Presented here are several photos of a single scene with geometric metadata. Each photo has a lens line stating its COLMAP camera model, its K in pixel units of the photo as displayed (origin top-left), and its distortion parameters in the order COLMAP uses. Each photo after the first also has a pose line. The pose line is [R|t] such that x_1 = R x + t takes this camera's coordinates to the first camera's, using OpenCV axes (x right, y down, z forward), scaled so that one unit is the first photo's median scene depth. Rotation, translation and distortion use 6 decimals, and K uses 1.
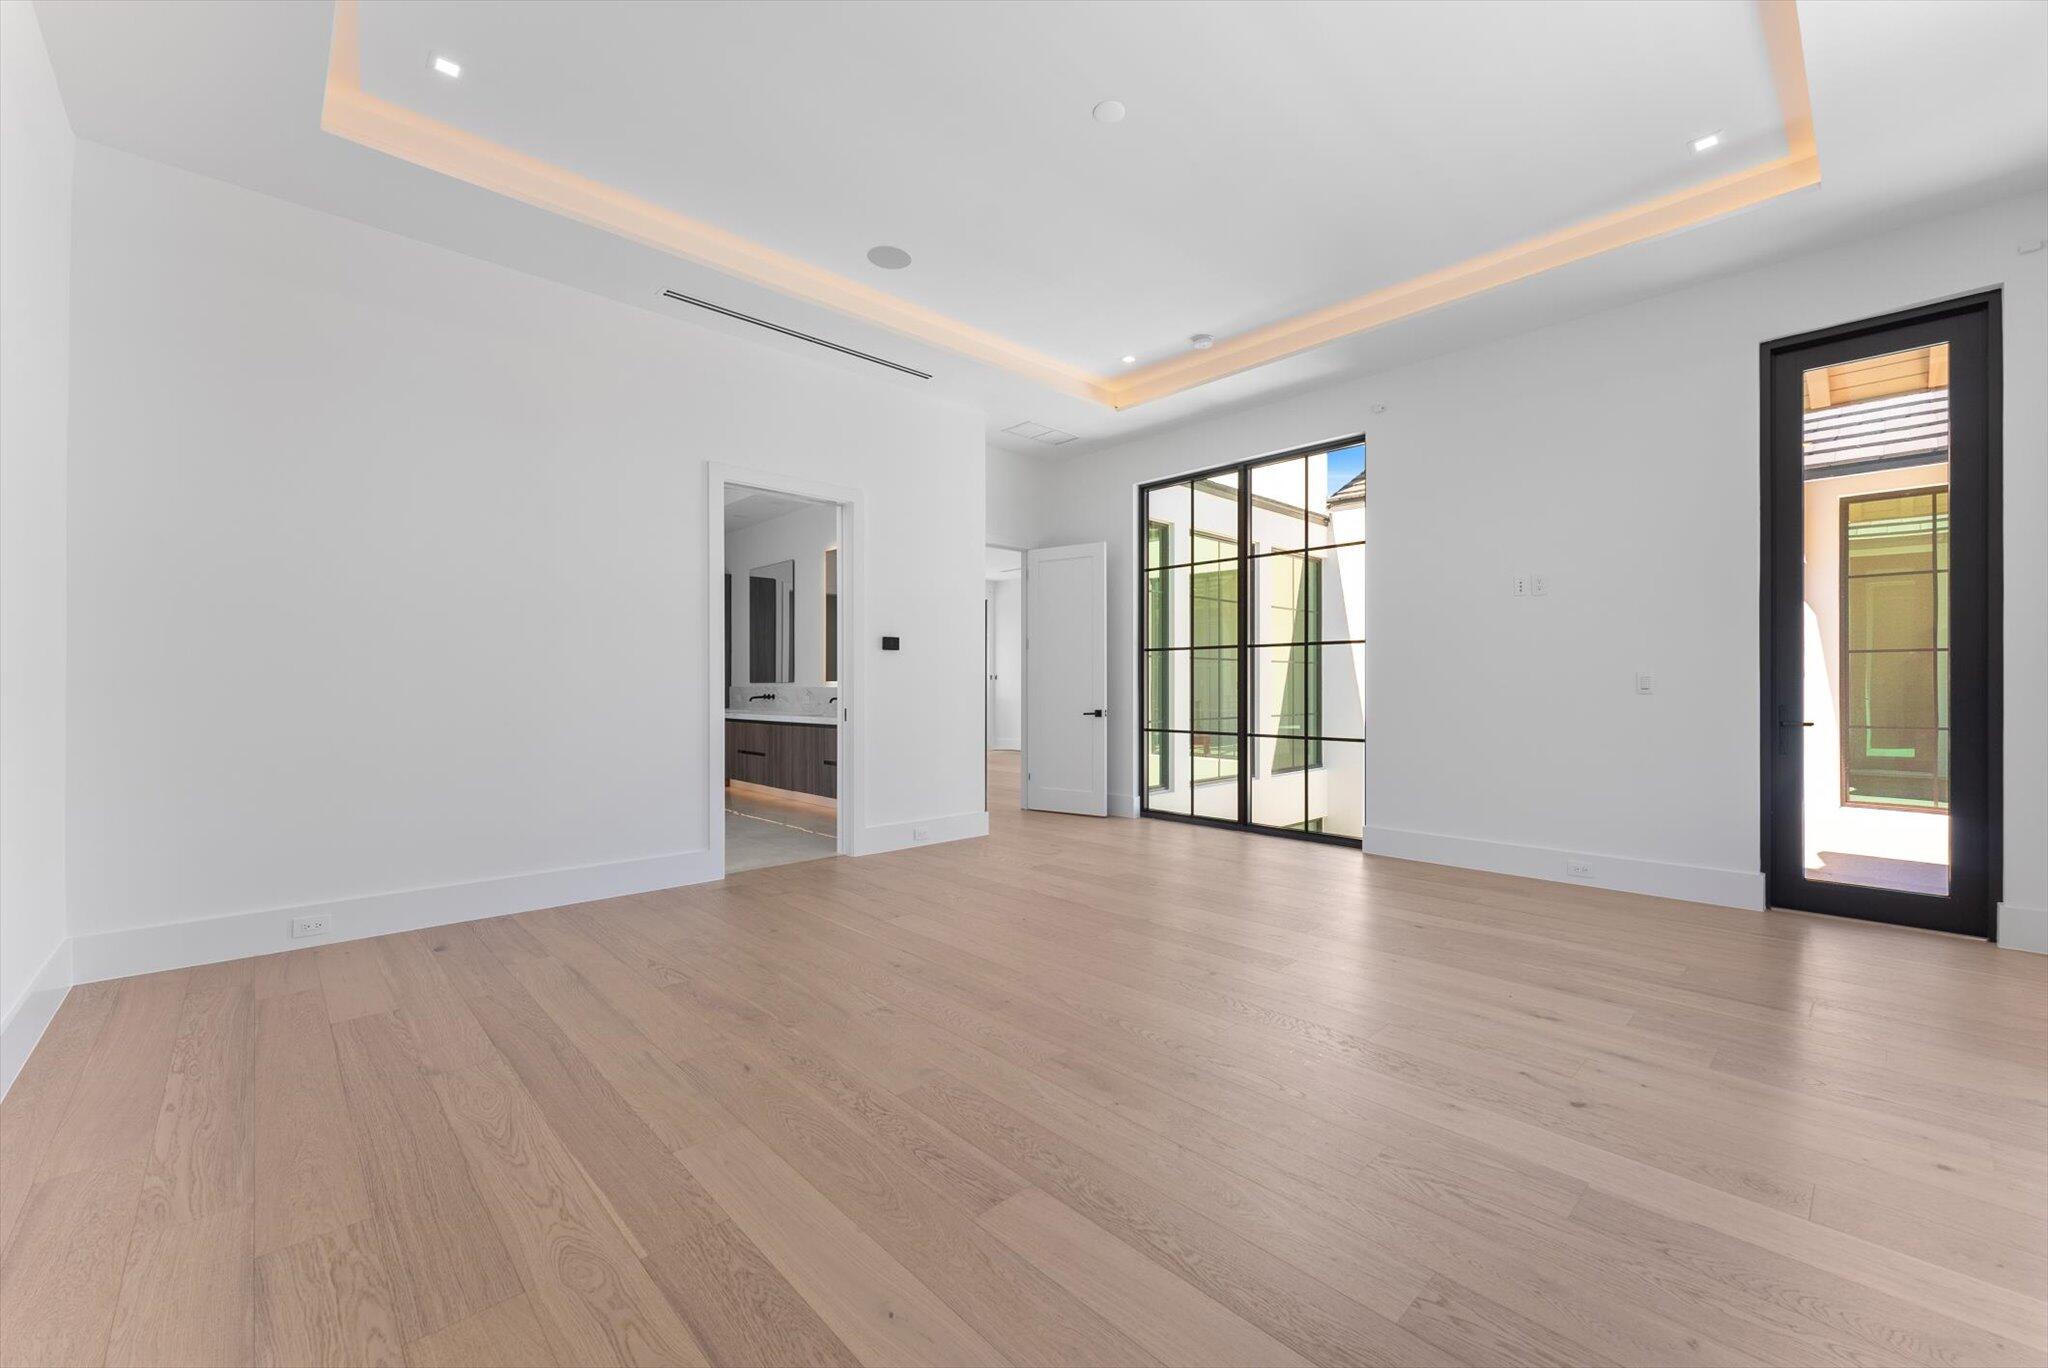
lens RADIAL K [[823.1, 0, 1024.0], [0, 823.1, 684.0], [0, 0, 1]] dist [0.000648, -0.000045]
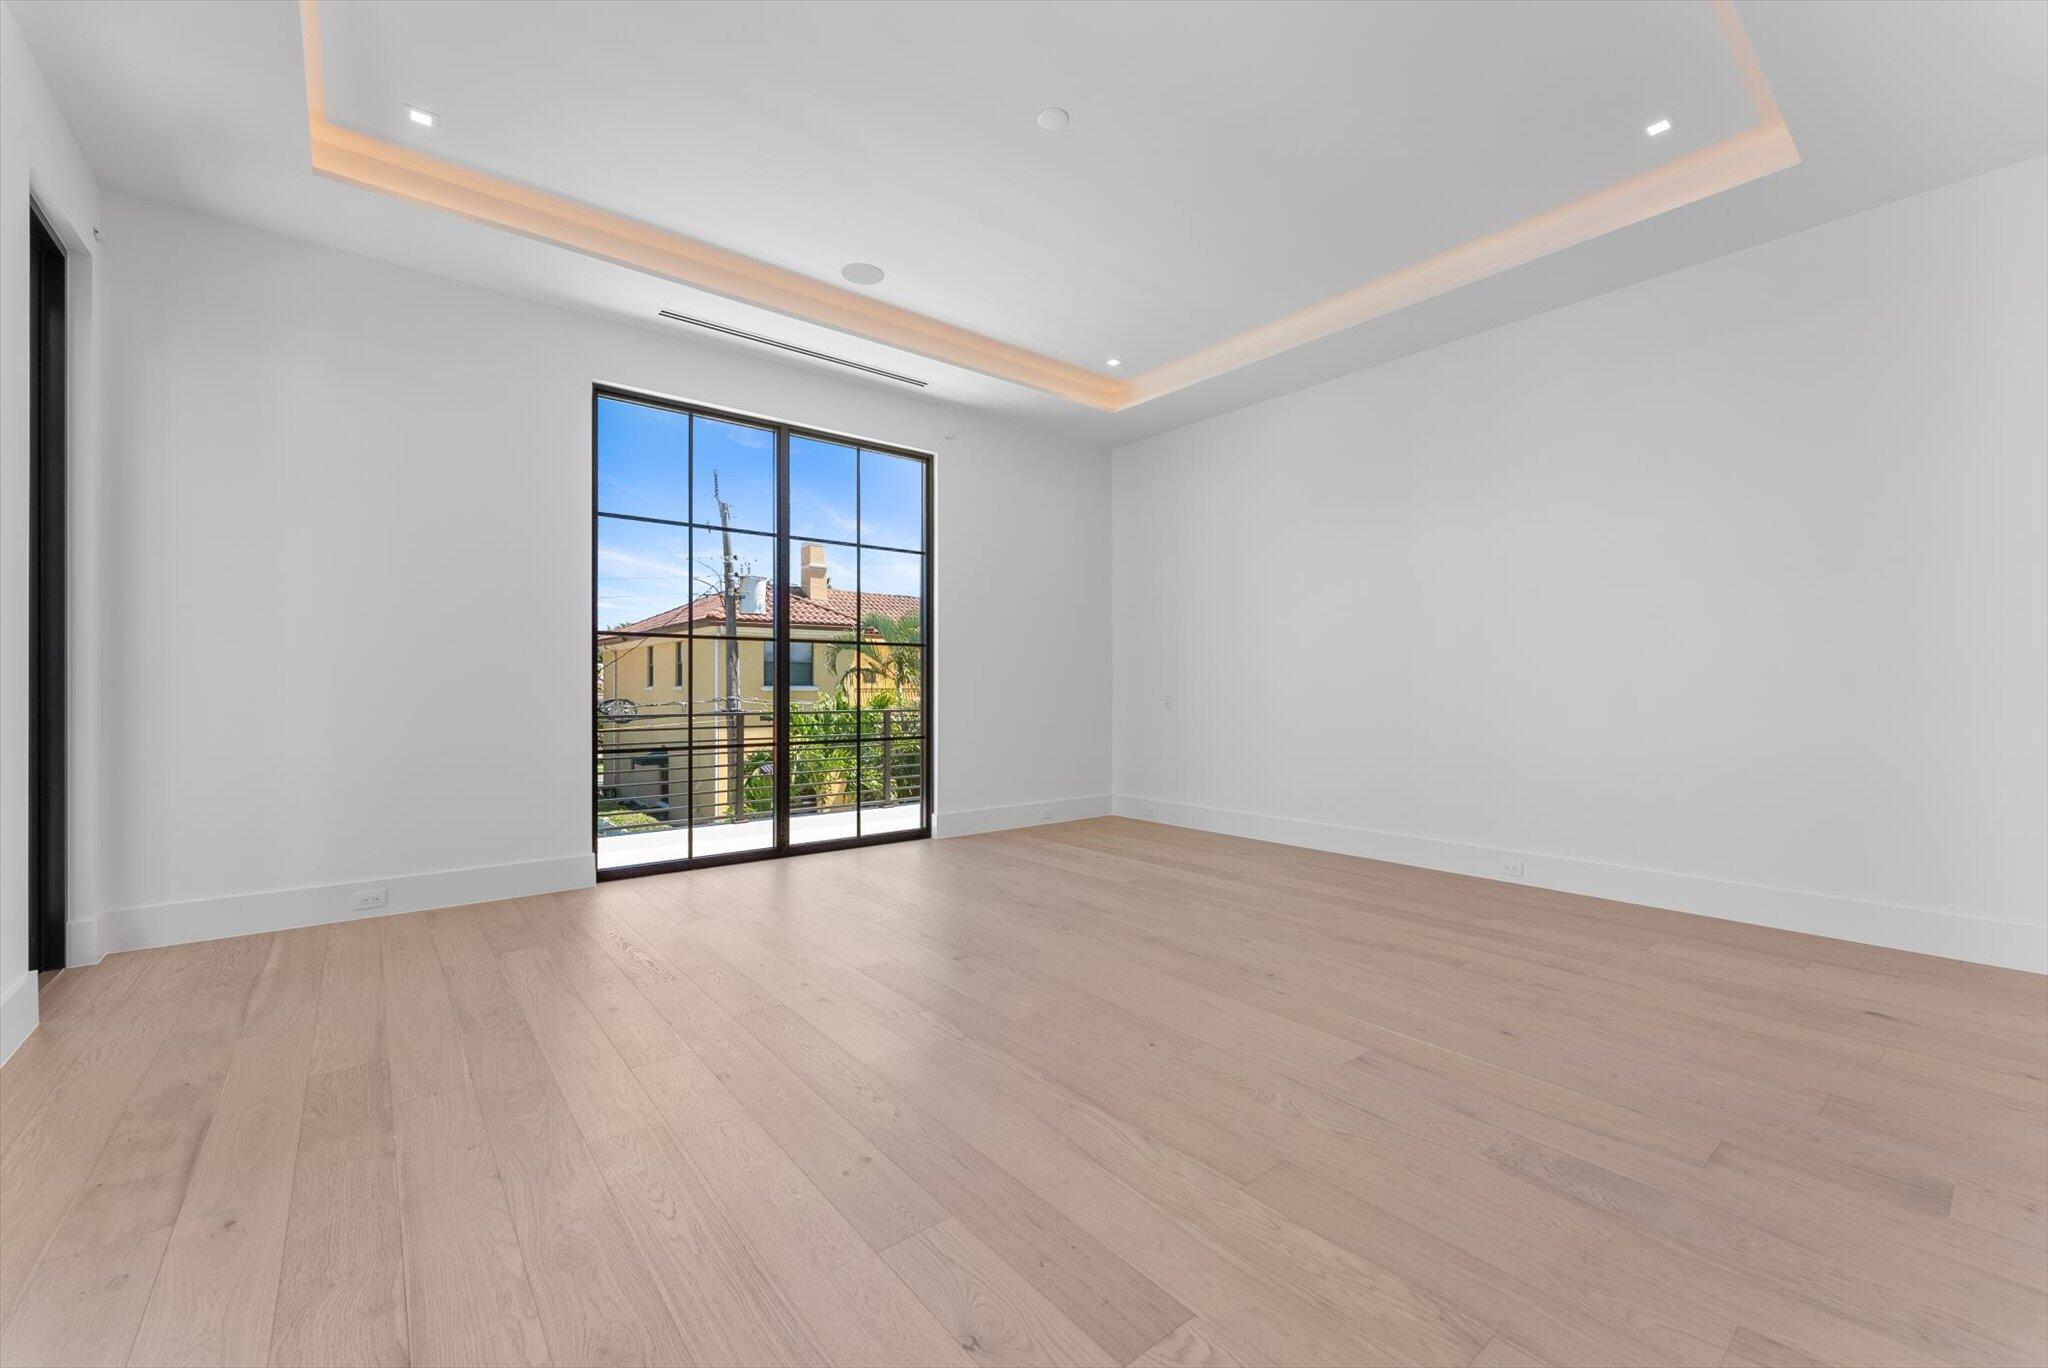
lens RADIAL K [[823.1, 0, 1024.0], [0, 823.1, 684.0], [0, 0, 1]] dist [0.000648, -0.000045]
pose [[-0.997475, -0.000558, 0.071023, 0.072308], [-0.000653, 0.999999, -0.001324, 0.001492], [-0.071022, -0.001367, -0.997474, 2.163533]]
